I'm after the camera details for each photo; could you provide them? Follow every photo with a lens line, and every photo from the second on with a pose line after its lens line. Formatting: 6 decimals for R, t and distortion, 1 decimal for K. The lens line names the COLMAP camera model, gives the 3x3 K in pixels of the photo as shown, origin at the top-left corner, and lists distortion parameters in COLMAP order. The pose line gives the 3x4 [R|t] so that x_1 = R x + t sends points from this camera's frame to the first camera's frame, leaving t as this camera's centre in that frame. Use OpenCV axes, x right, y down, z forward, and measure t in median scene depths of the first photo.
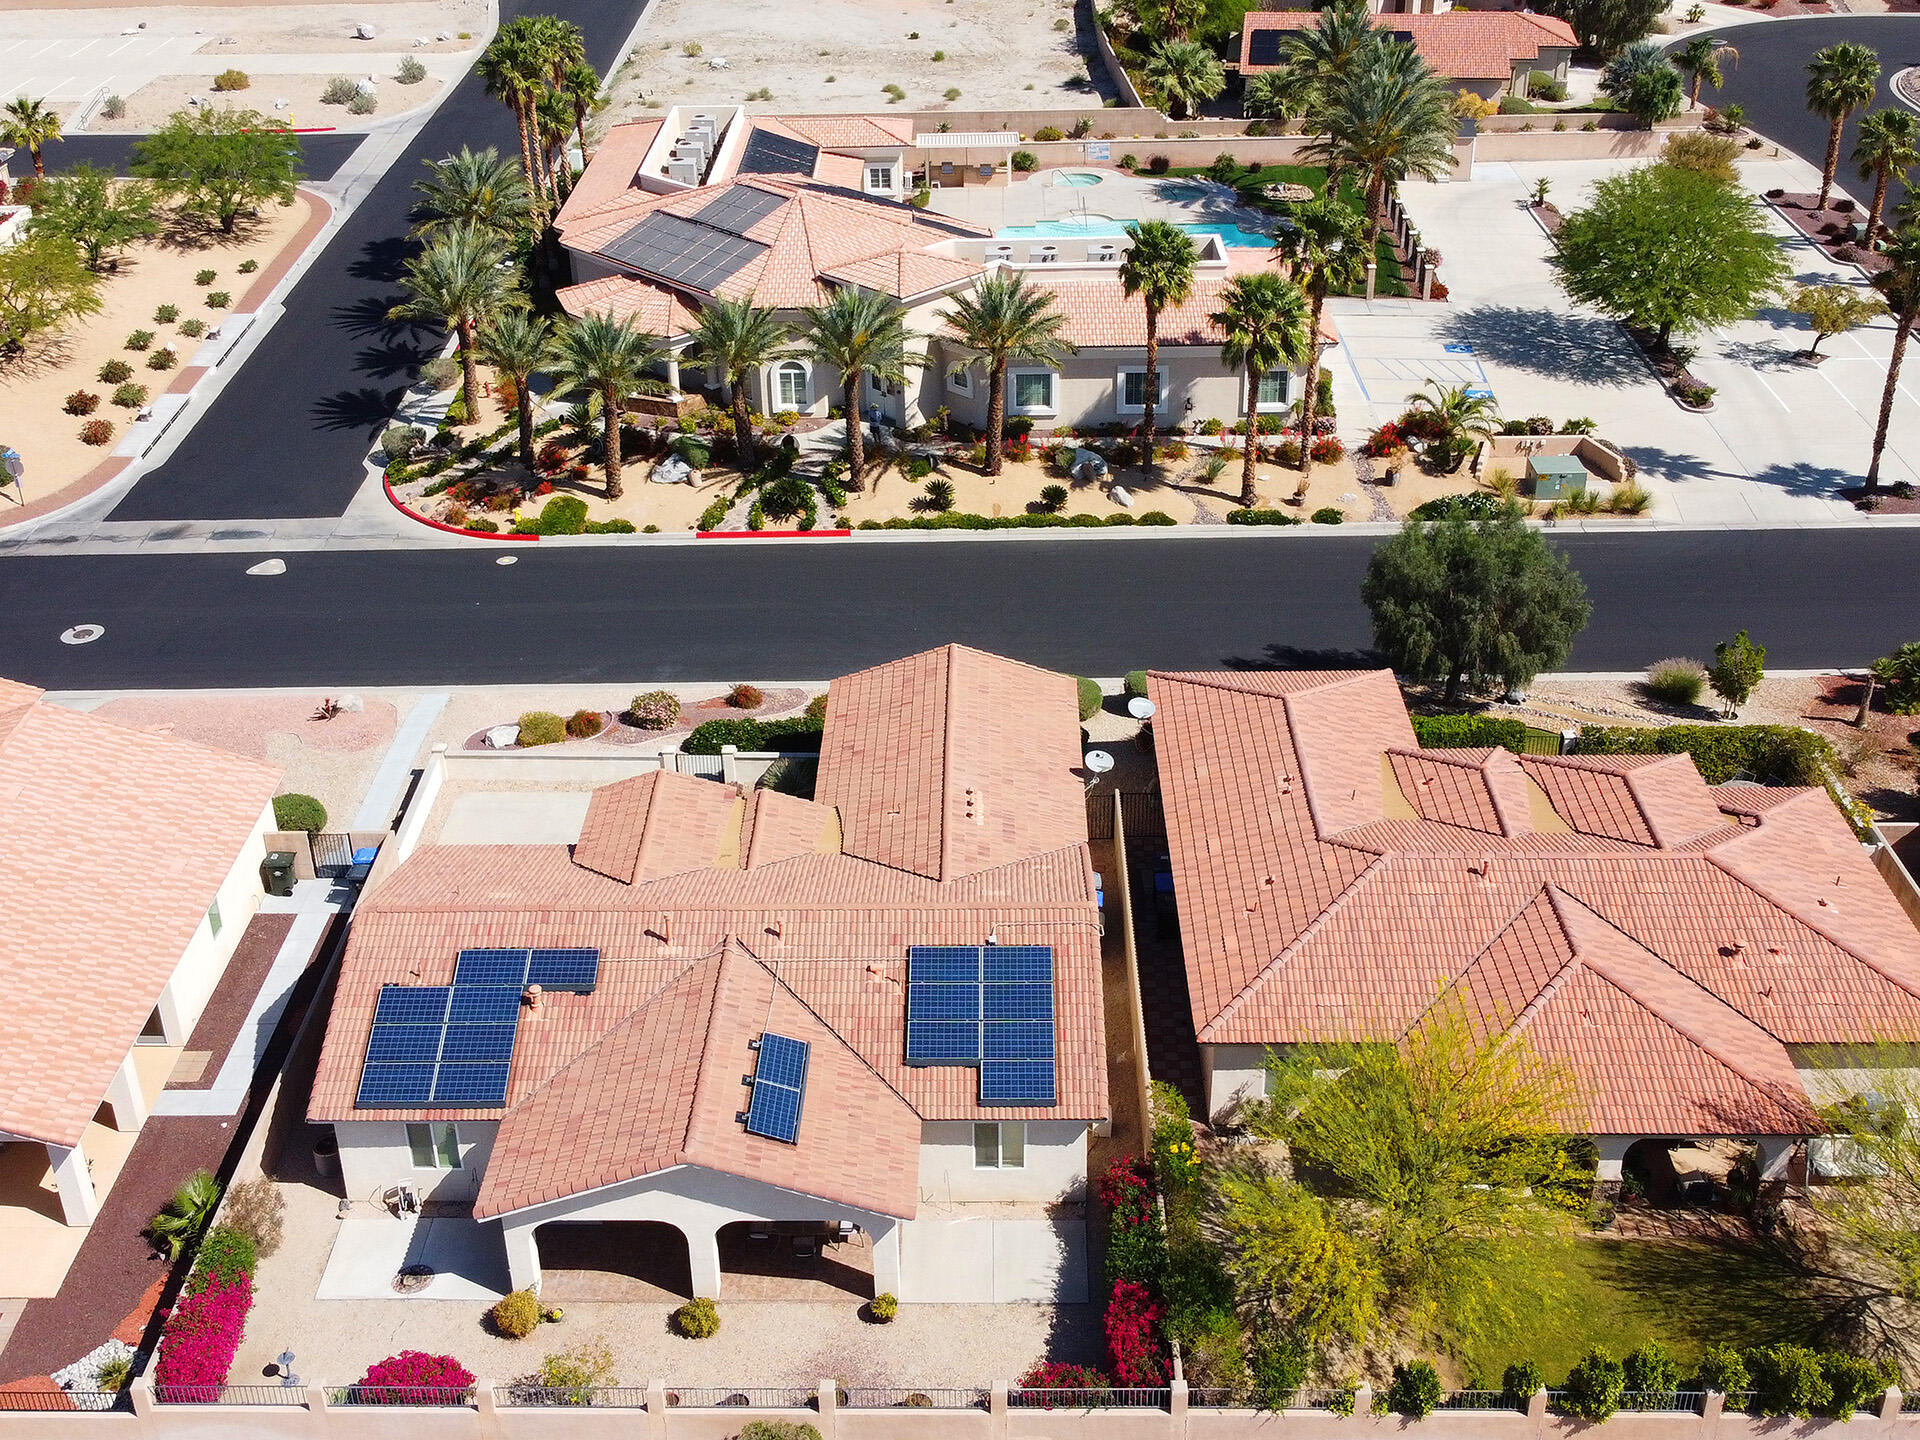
lens RADIAL K [[2100.3, 0, 917.5], [0, 2100.3, 659.6], [0, 0, 1]] dist [0.002787, -0.026637]
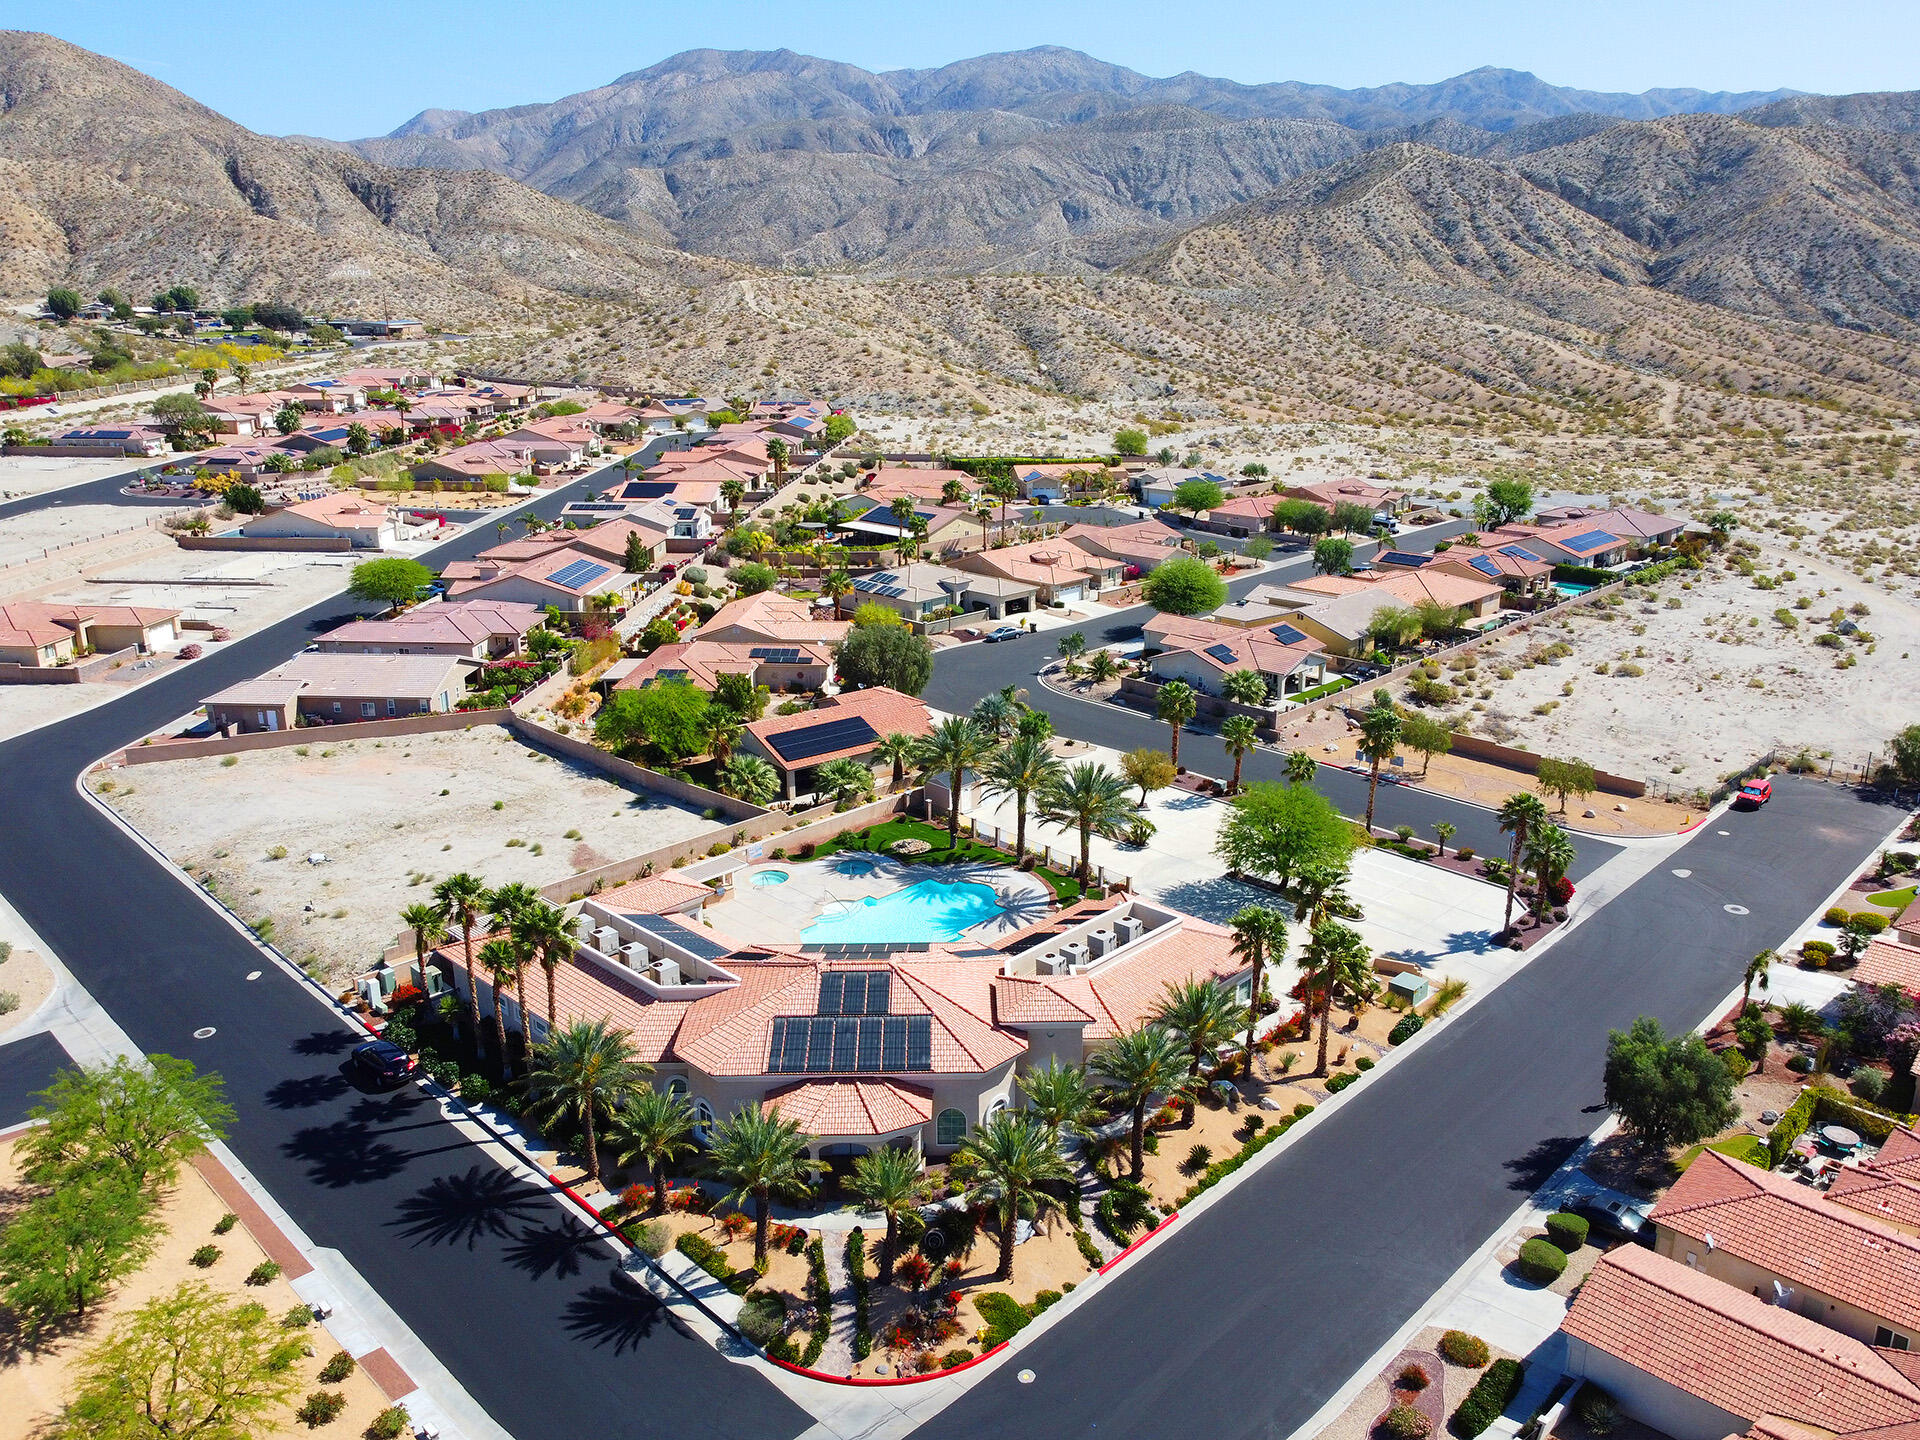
lens RADIAL K [[1452.8, 0, 969.3], [0, 1452.8, 715.2], [0, 0, 1]] dist [-0.002513, 0.002807]
pose [[0.676898, -0.193067, 0.710306, -0.684151], [0.339741, 0.937999, -0.068806, -0.327303], [-0.652982, 0.287894, 0.700522, 0.391041]]
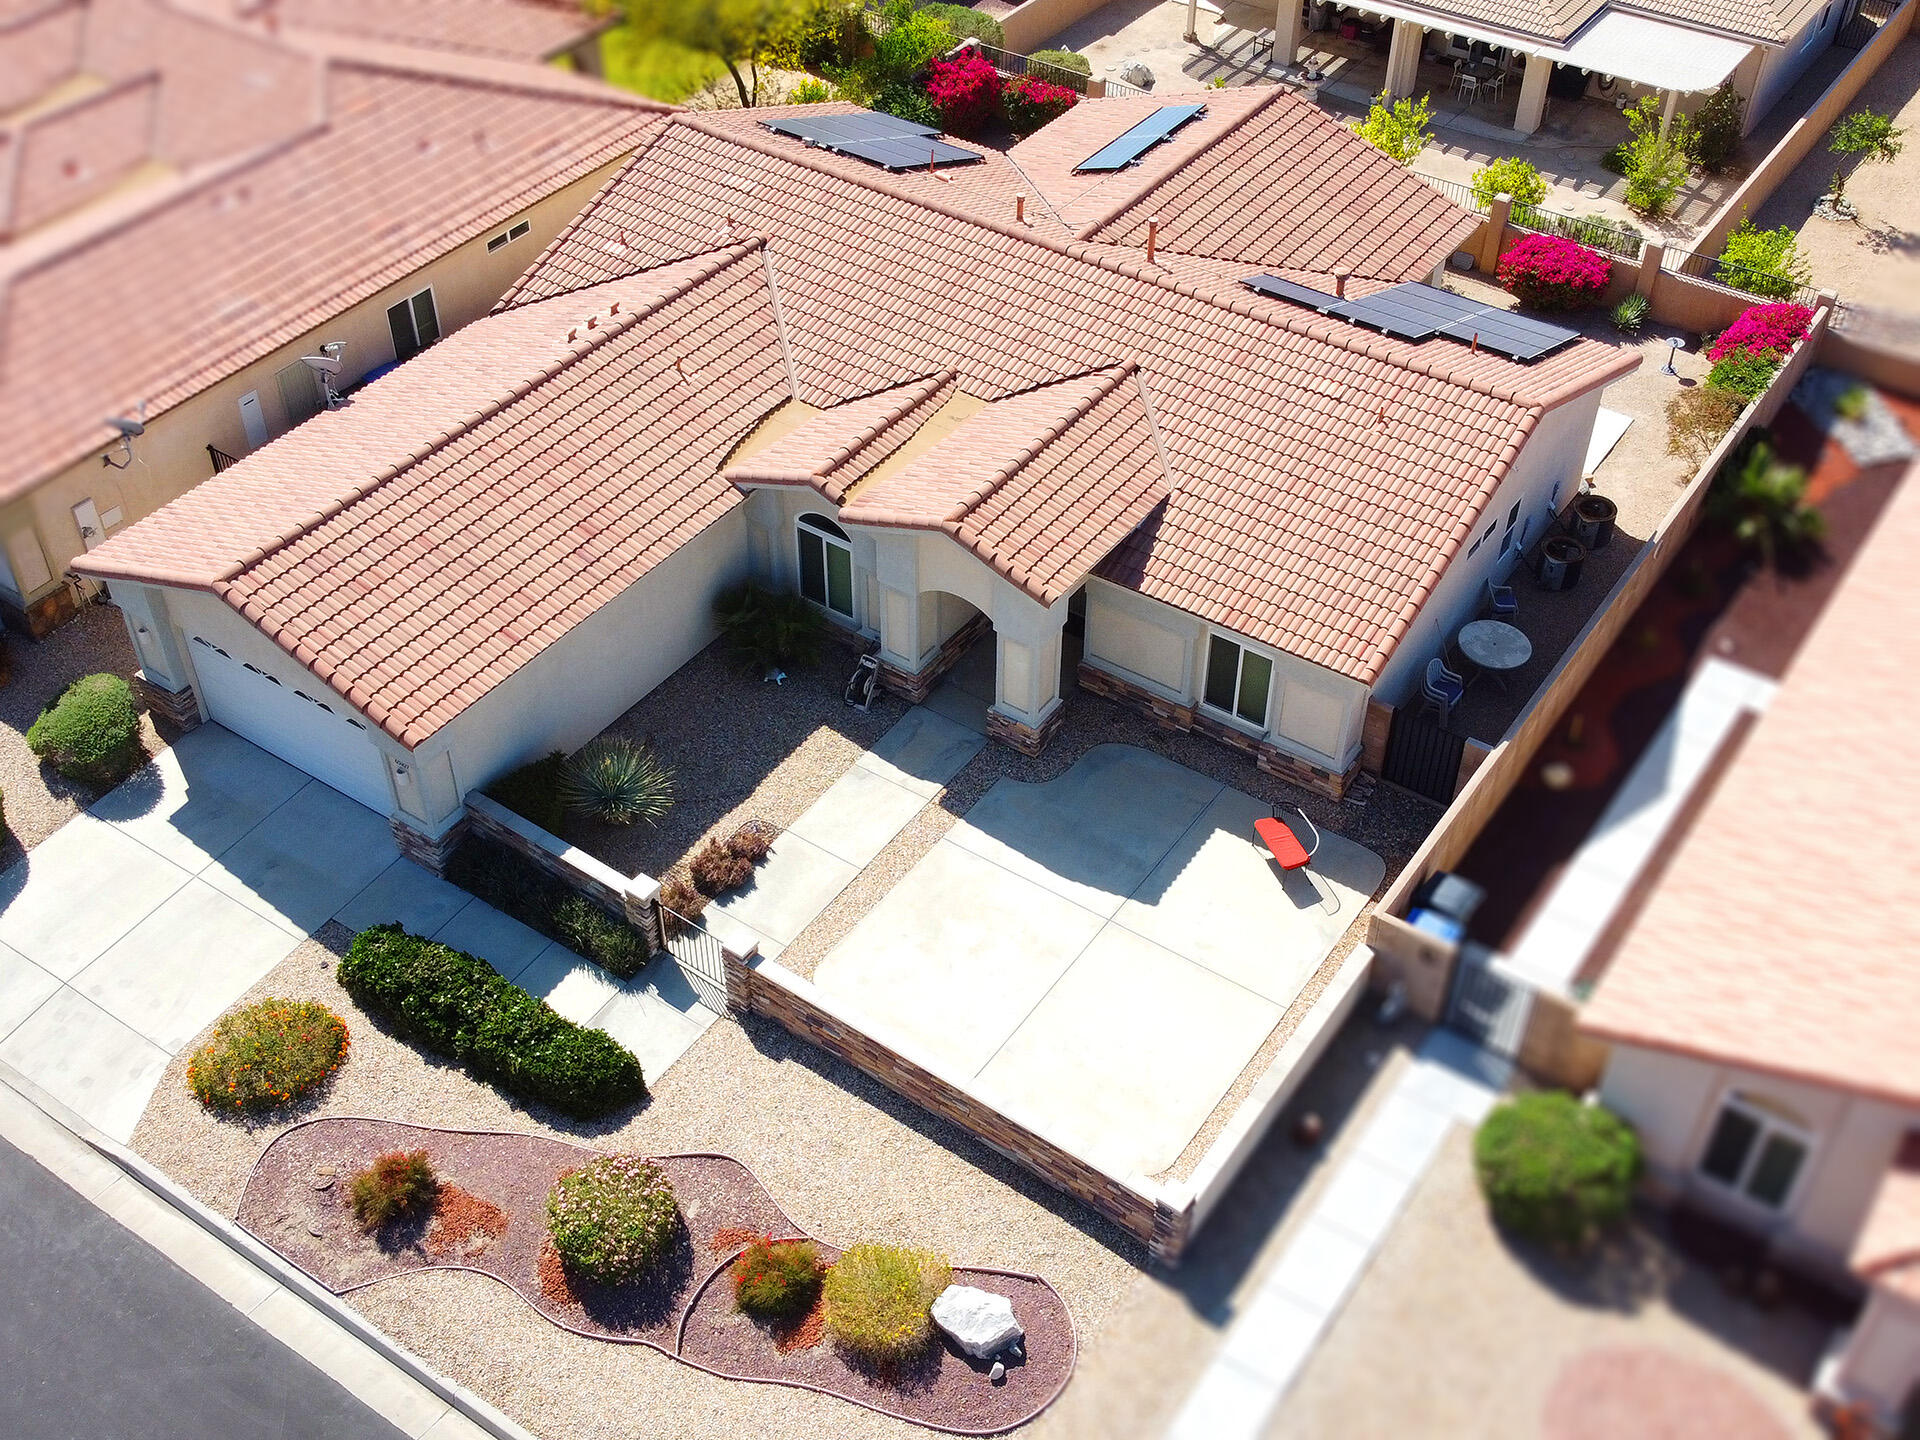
lens RADIAL K [[2017.9, 0, 963.7], [0, 2017.9, 769.0], [0, 0, 1]] dist [0.007071, -0.026725]
pose [[-0.839033, -0.359930, 0.408012, -0.257840], [0.269335, 0.376814, 0.886267, -0.275891], [-0.472739, 0.853500, -0.219218, 0.826716]]
